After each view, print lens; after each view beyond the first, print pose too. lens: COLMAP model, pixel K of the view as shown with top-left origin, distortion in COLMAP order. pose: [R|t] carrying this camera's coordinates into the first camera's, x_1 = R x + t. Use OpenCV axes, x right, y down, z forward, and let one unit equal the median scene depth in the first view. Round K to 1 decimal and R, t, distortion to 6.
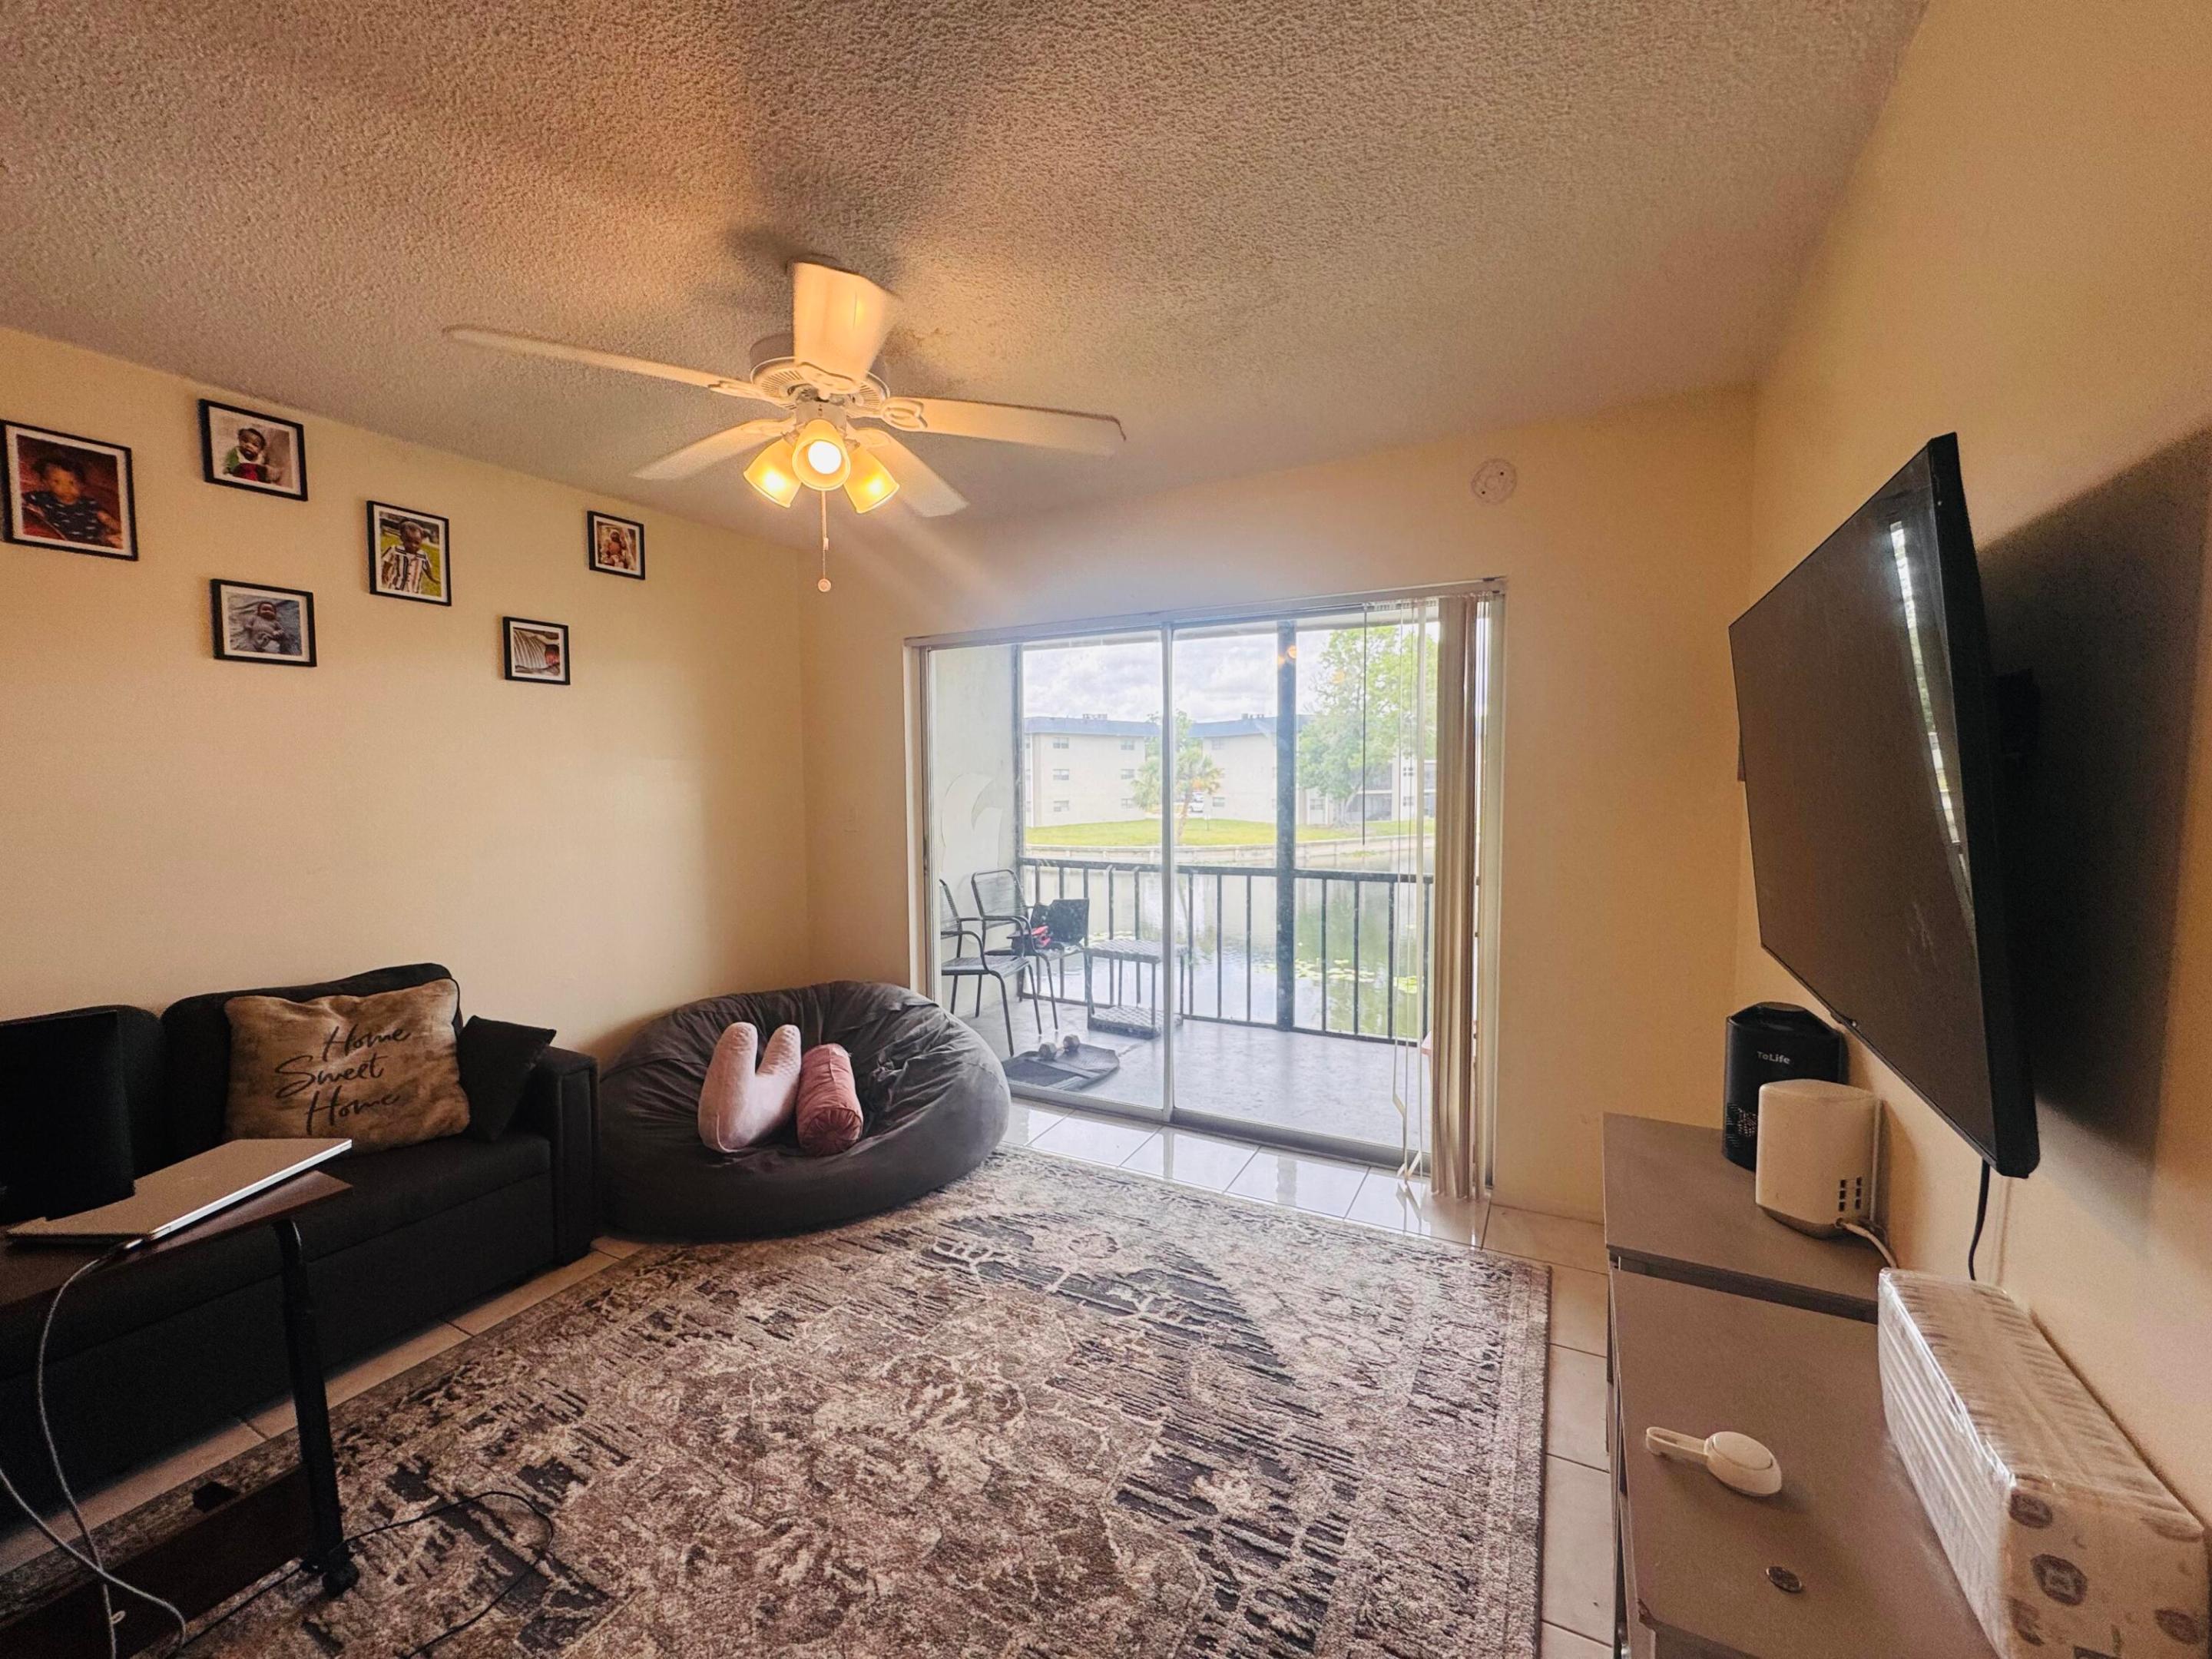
lens RADIAL K [[887.1, 0, 1102.3], [0, 887.1, 829.1], [0, 0, 1]] dist [-0.004518, 0.000418]
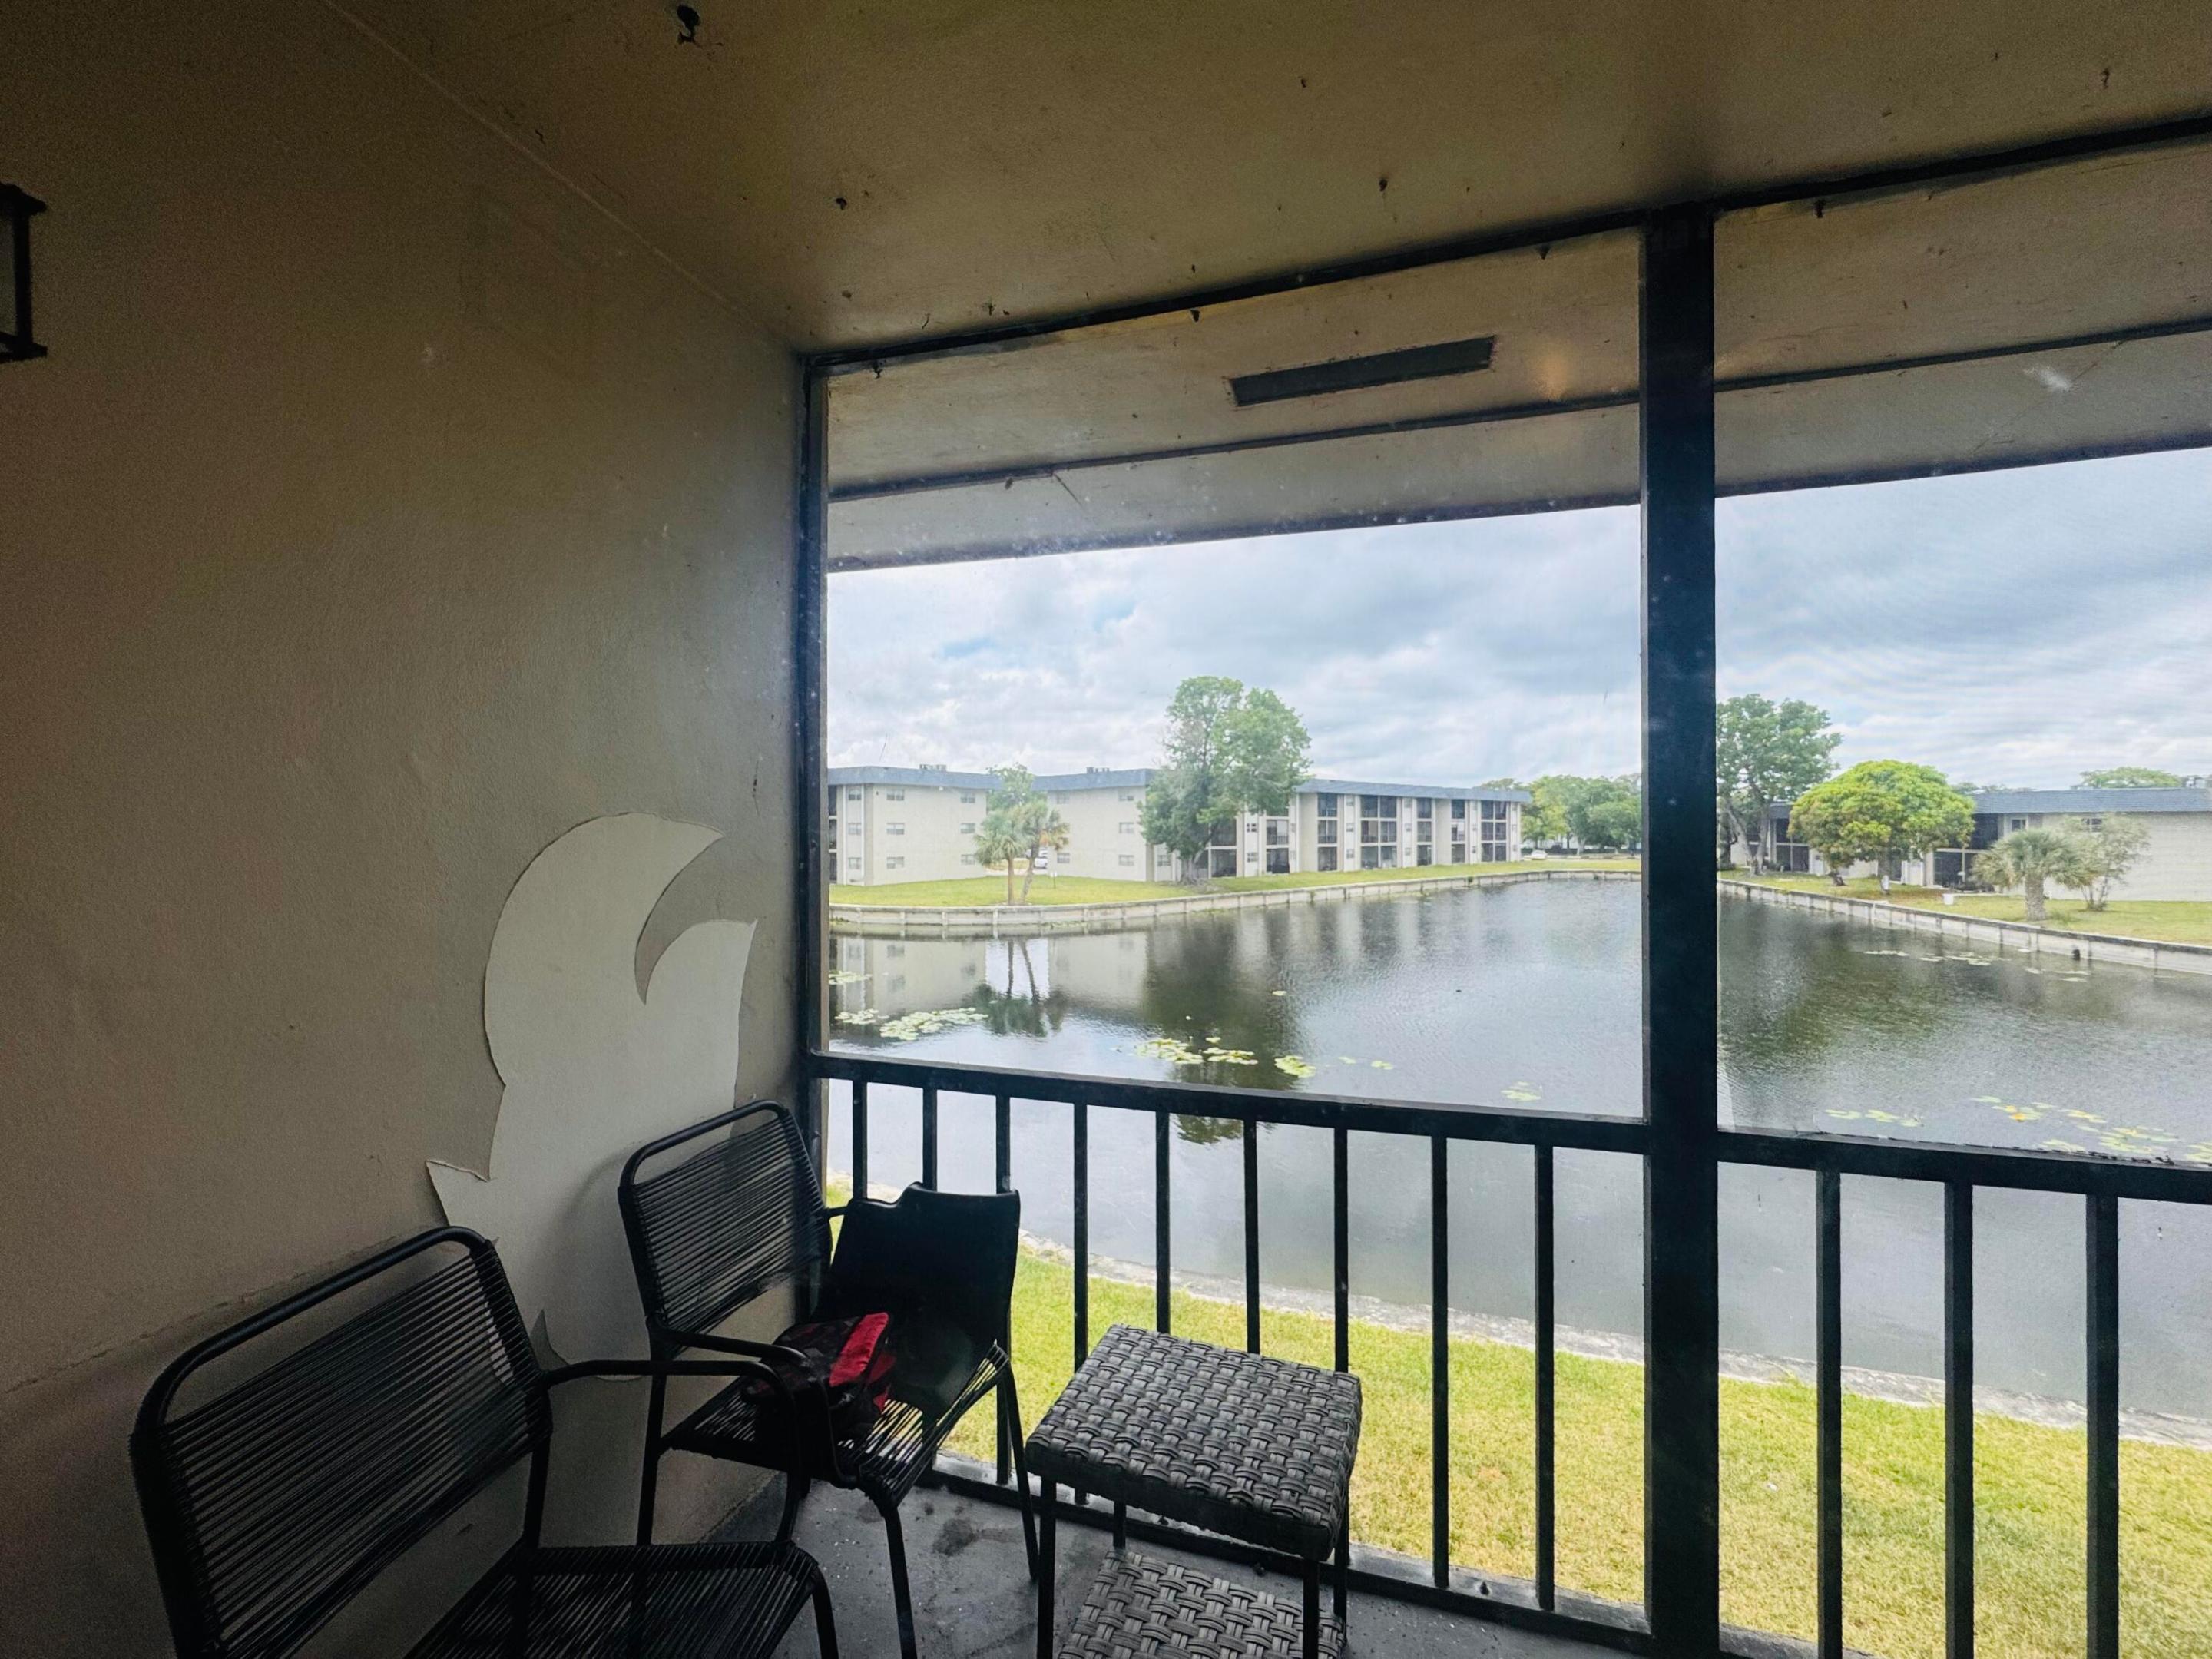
lens RADIAL K [[891.9, 0, 1101.6], [0, 891.9, 832.7], [0, 0, 1]] dist [-0.001830, -0.000338]
pose [[0.983537, 0.004306, 0.180655, -0.074149], [0.006137, 0.998343, -0.057207, -0.062977], [-0.180602, 0.057374, 0.981881, 1.092129]]
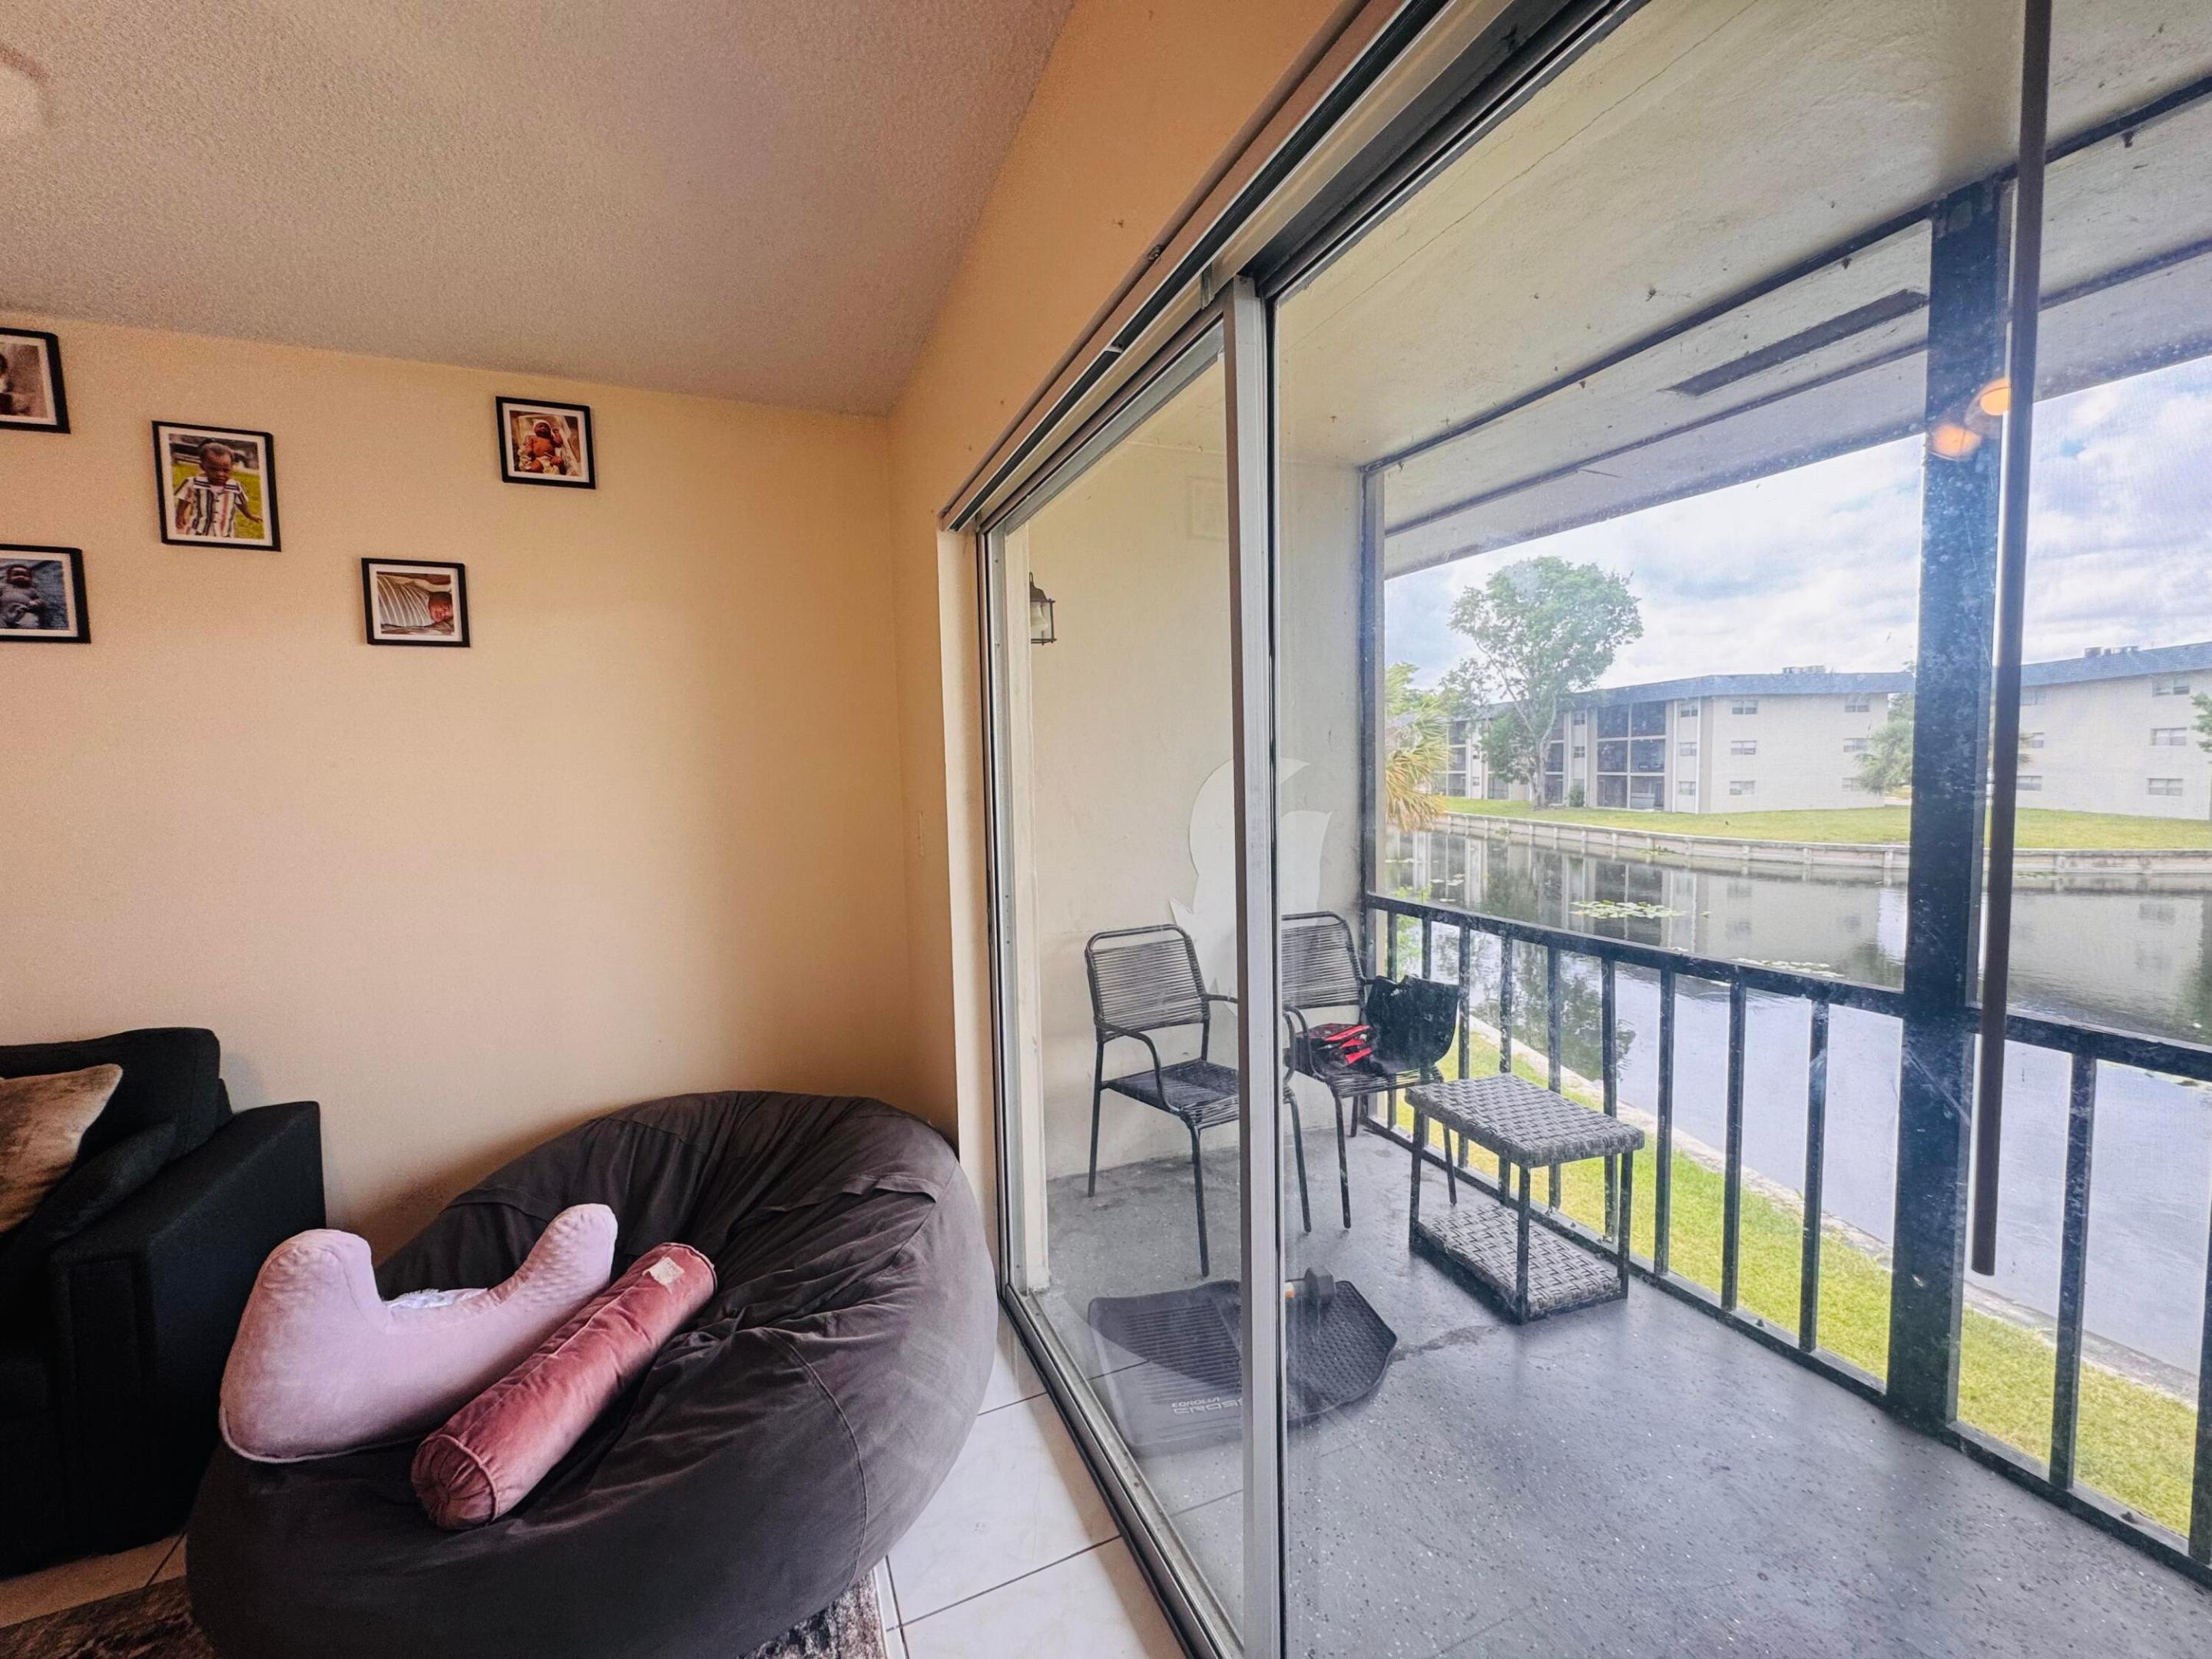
lens RADIAL K [[887.1, 0, 1102.3], [0, 887.1, 829.1], [0, 0, 1]] dist [-0.004518, 0.000418]
pose [[0.774660, 0.034584, -0.631431, 0.252160], [-0.019848, 0.999341, 0.030385, -0.045666], [0.632066, -0.011006, 0.774836, 0.751377]]
